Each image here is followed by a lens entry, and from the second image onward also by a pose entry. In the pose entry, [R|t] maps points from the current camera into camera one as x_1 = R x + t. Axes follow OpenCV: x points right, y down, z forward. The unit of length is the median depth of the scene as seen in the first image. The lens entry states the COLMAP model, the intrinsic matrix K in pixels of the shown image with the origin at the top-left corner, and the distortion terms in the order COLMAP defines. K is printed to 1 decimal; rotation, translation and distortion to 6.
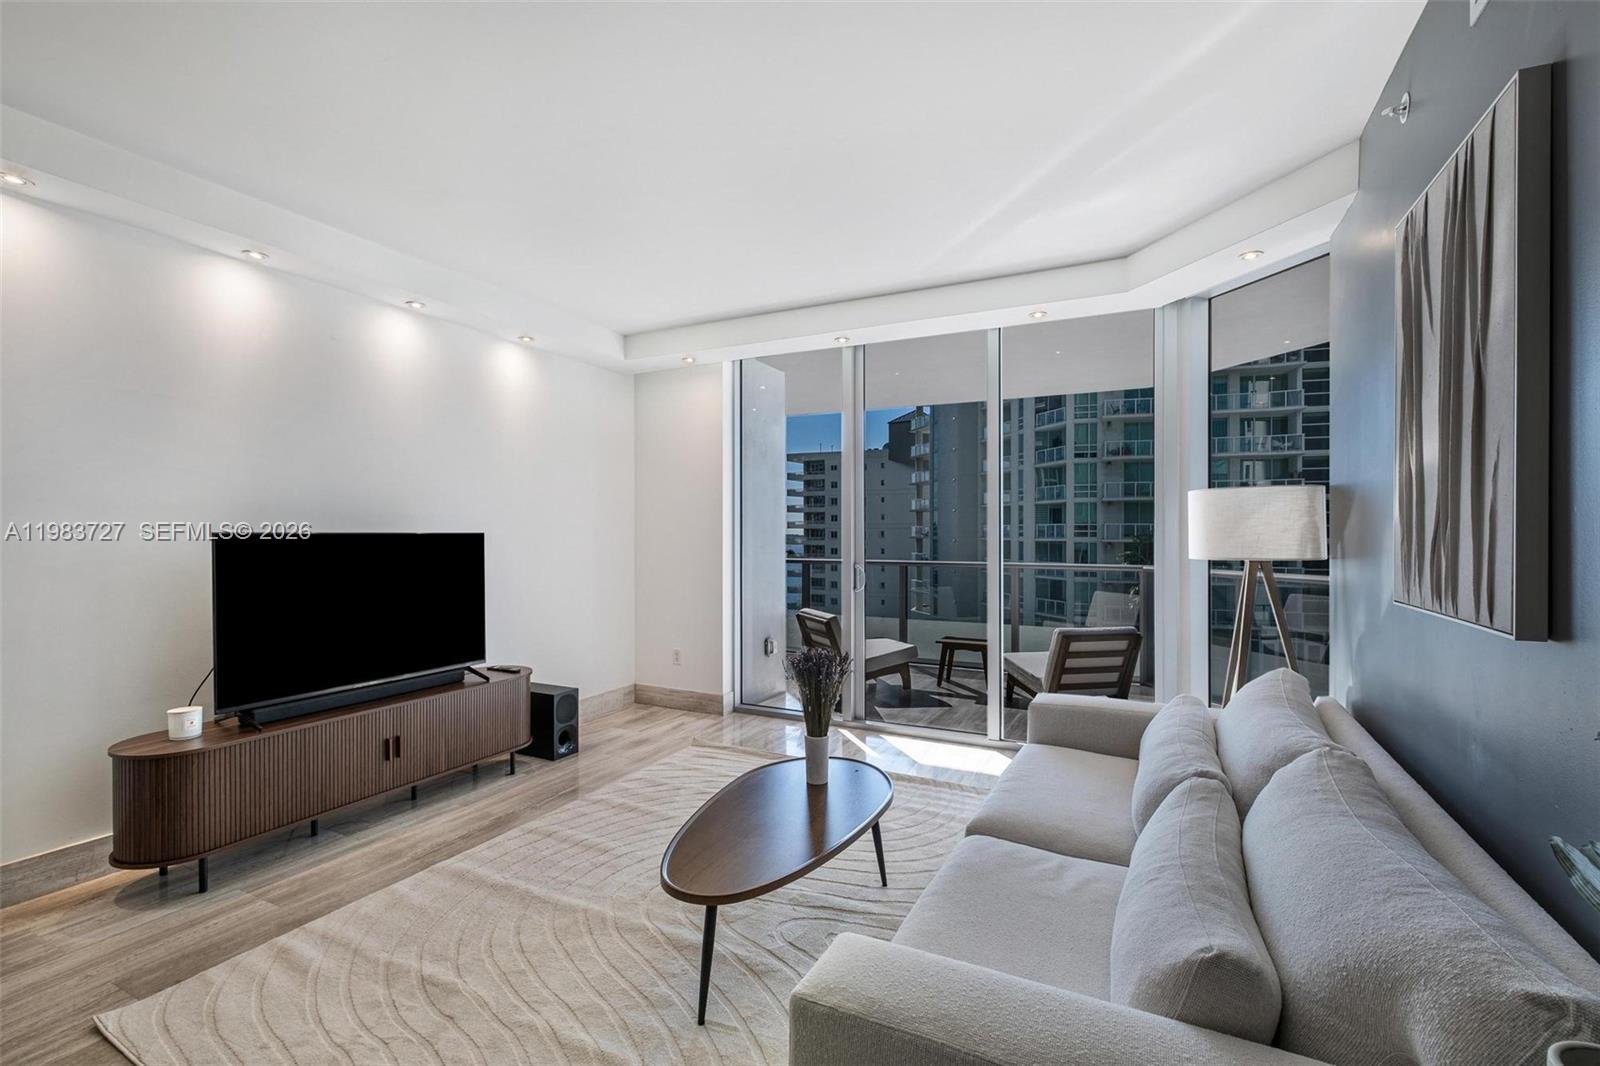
lens RADIAL K [[684.3, 0, 800.0], [0, 684.3, 533.0], [0, 0, 1]] dist [0.001603, -0.003873]
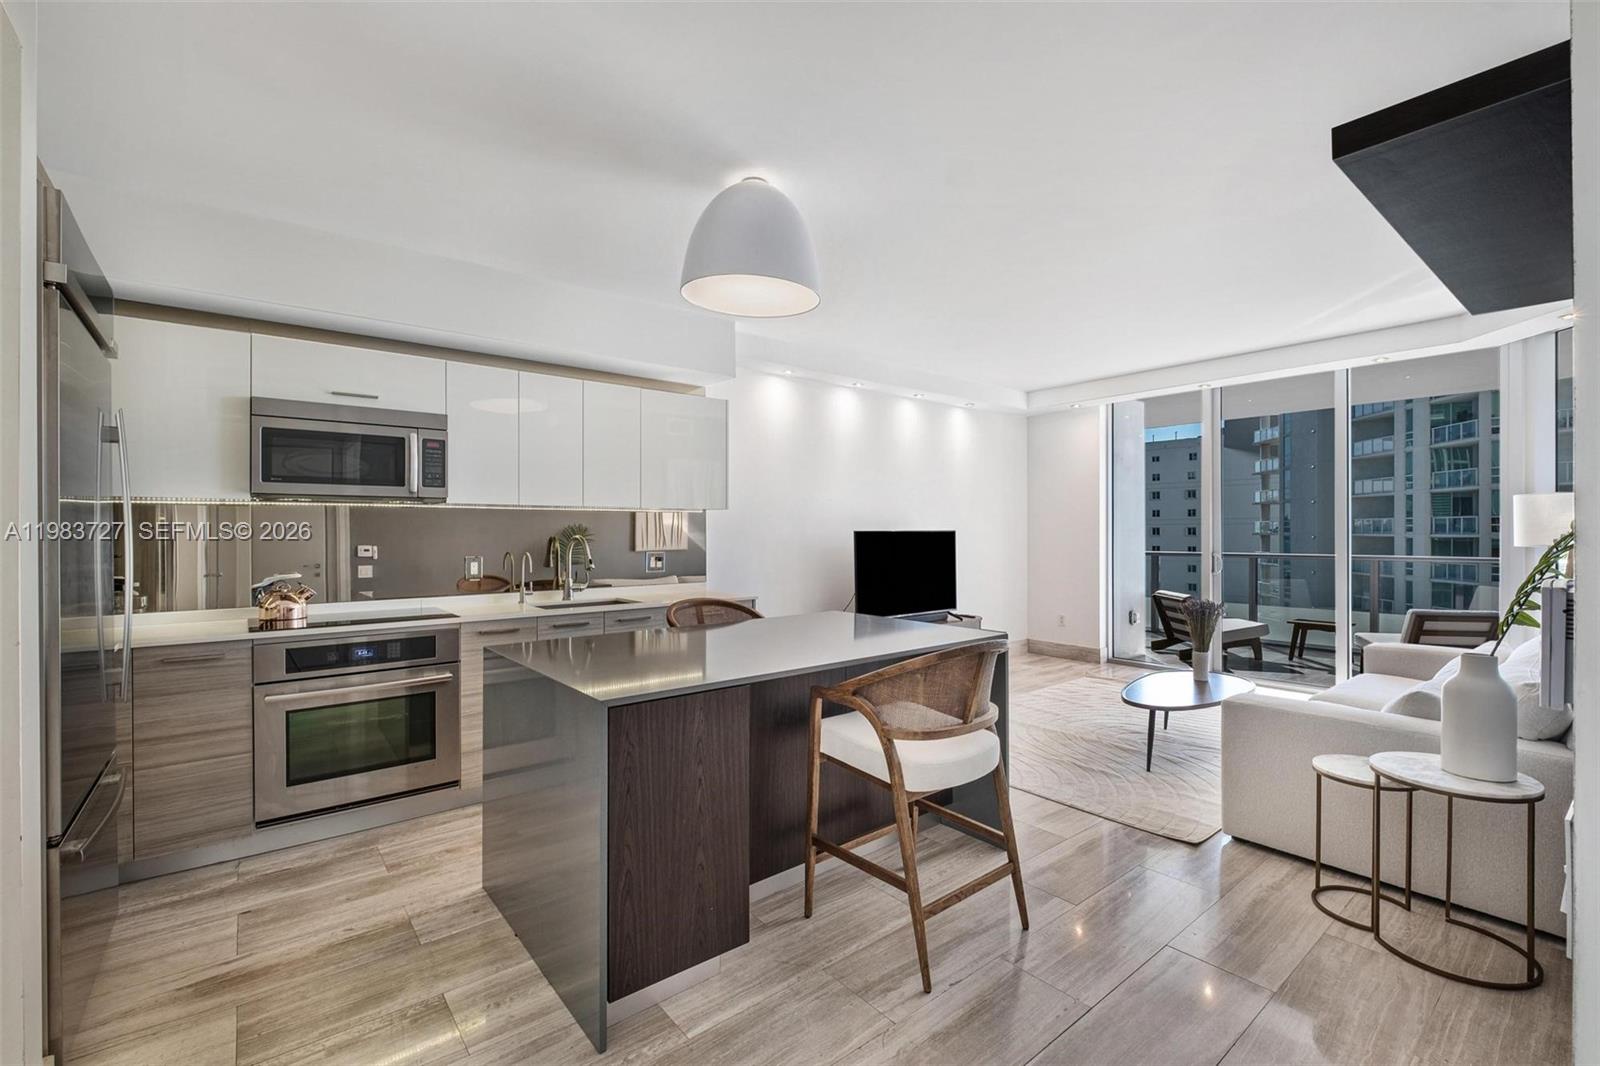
lens RADIAL K [[693.4, 0, 802.1], [0, 693.4, 538.9], [0, 0, 1]] dist [0.000499, -0.005139]
pose [[0.914947, -0.001773, -0.403571, -0.083041], [0.006530, 0.999924, 0.010410, -0.000268], [0.403522, -0.012160, 0.914889, -0.421701]]
